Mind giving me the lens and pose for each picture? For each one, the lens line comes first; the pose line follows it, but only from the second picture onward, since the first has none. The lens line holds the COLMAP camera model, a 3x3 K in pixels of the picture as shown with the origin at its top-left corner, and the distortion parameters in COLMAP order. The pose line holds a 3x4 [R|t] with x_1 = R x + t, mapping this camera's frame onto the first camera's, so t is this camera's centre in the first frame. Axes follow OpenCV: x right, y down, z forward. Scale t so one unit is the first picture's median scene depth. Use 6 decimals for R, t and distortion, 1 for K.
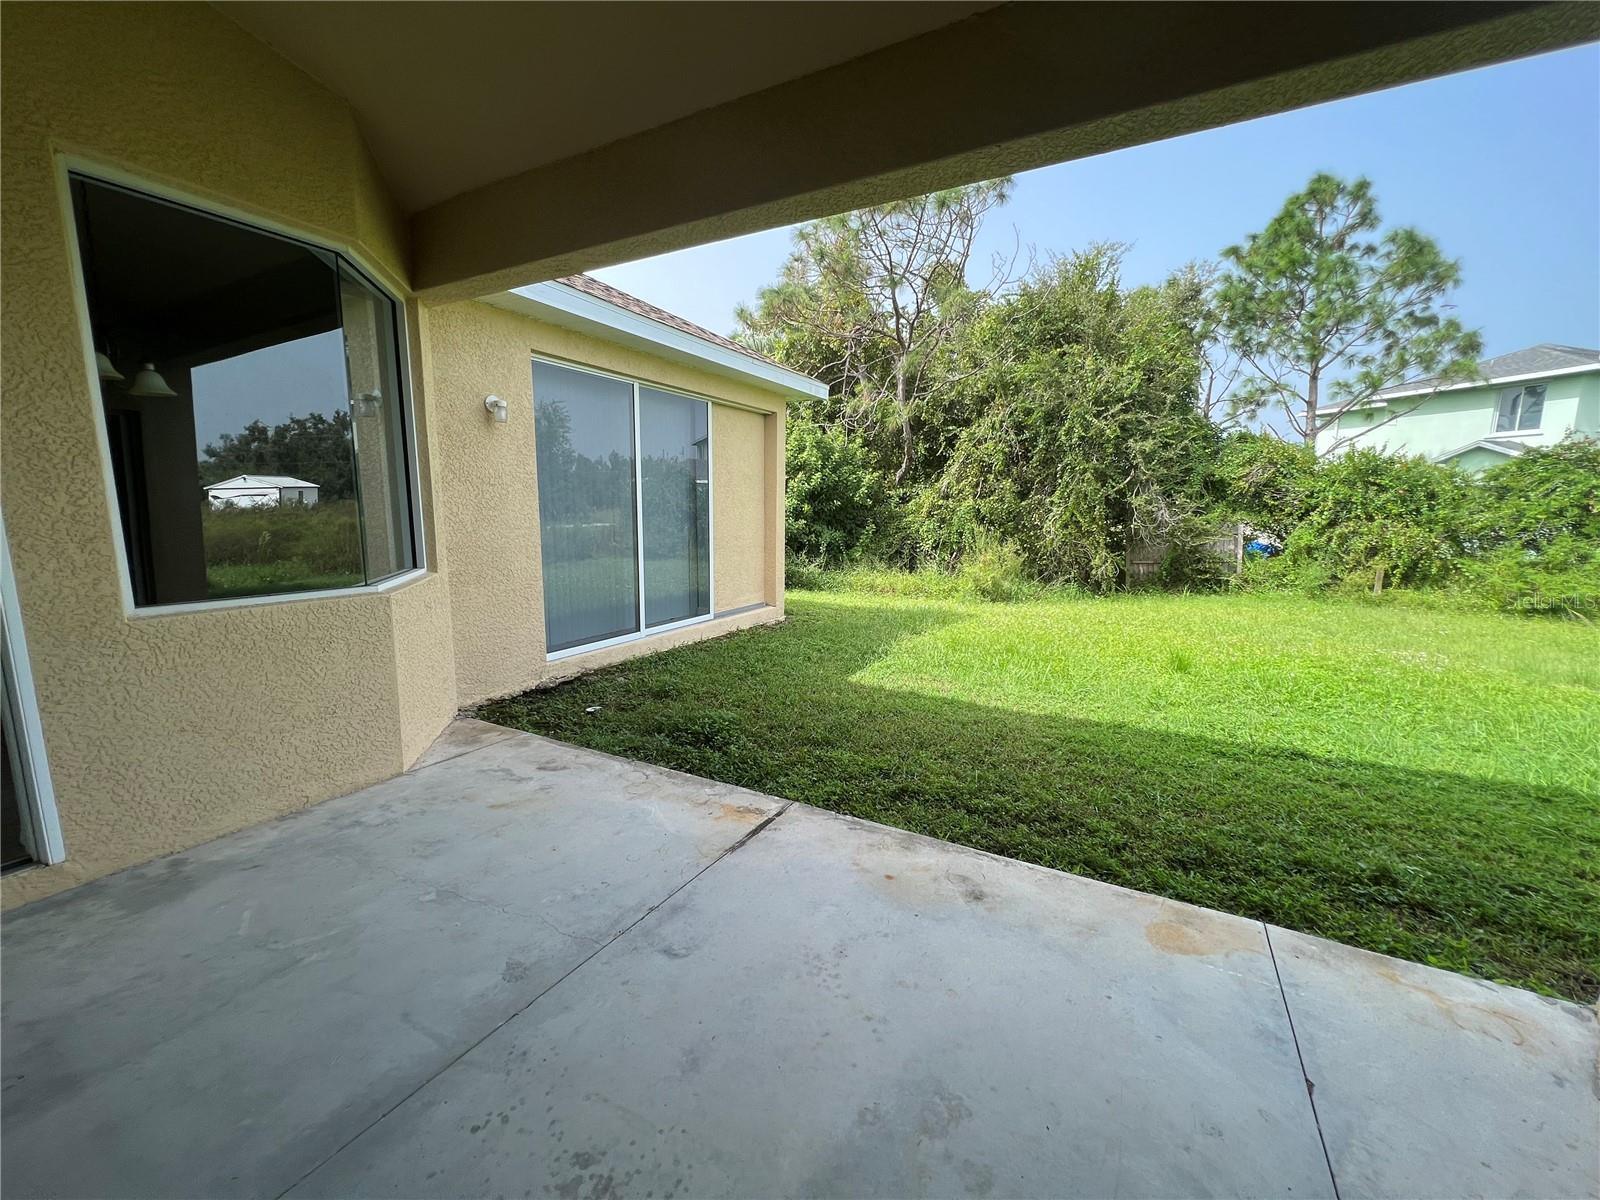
lens RADIAL K [[643.5, 0, 800.4], [0, 643.5, 605.2], [0, 0, 1]] dist [-0.004328, 0.002483]
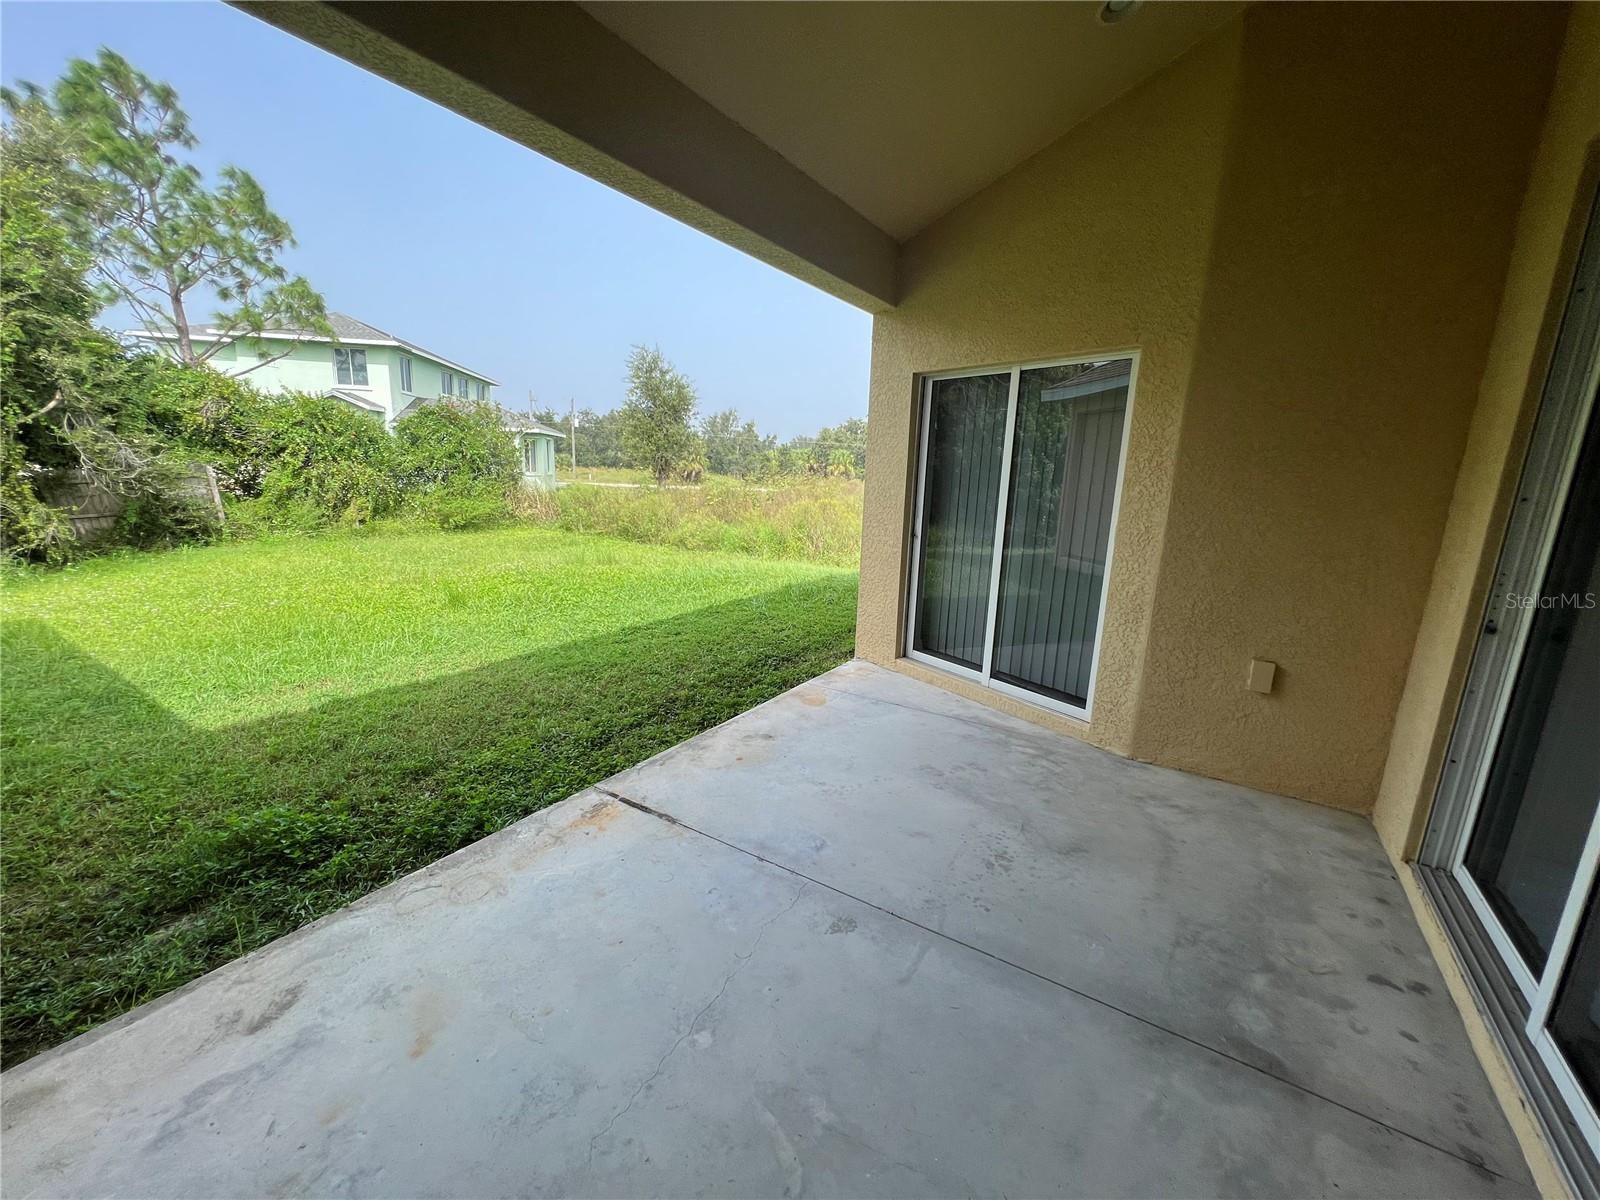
lens RADIAL K [[648.2, 0, 804.2], [0, 648.2, 601.1], [0, 0, 1]] dist [-0.027247, 0.017610]
pose [[0.061149, -0.211827, 0.975392, -0.177981], [0.118878, 0.971811, 0.203597, -0.025172], [-0.991024, 0.103503, 0.084607, 0.116416]]
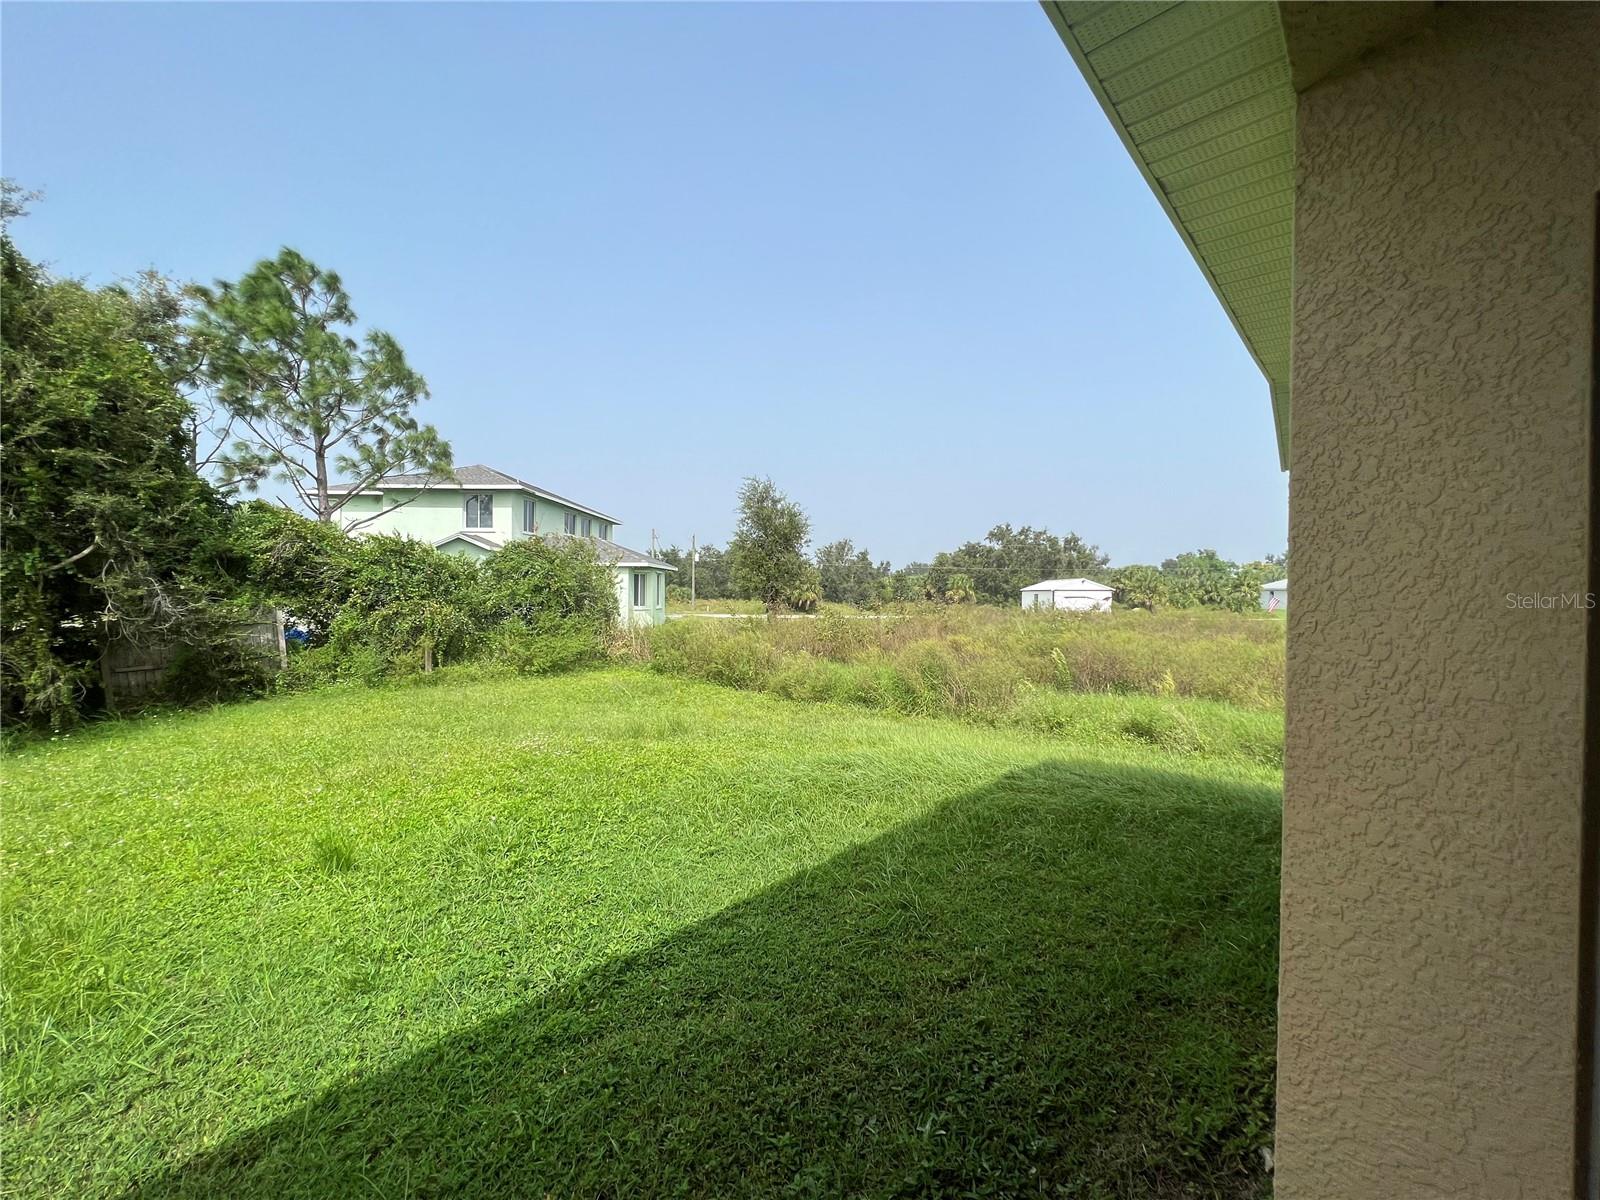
lens RADIAL K [[643.5, 0, 800.4], [0, 643.5, 605.2], [0, 0, 1]] dist [-0.004328, 0.002483]
pose [[0.239460, -0.030388, 0.970431, 0.043628], [0.147114, 0.989105, -0.005329, -0.028780], [-0.959696, 0.144040, 0.241321, 0.152435]]
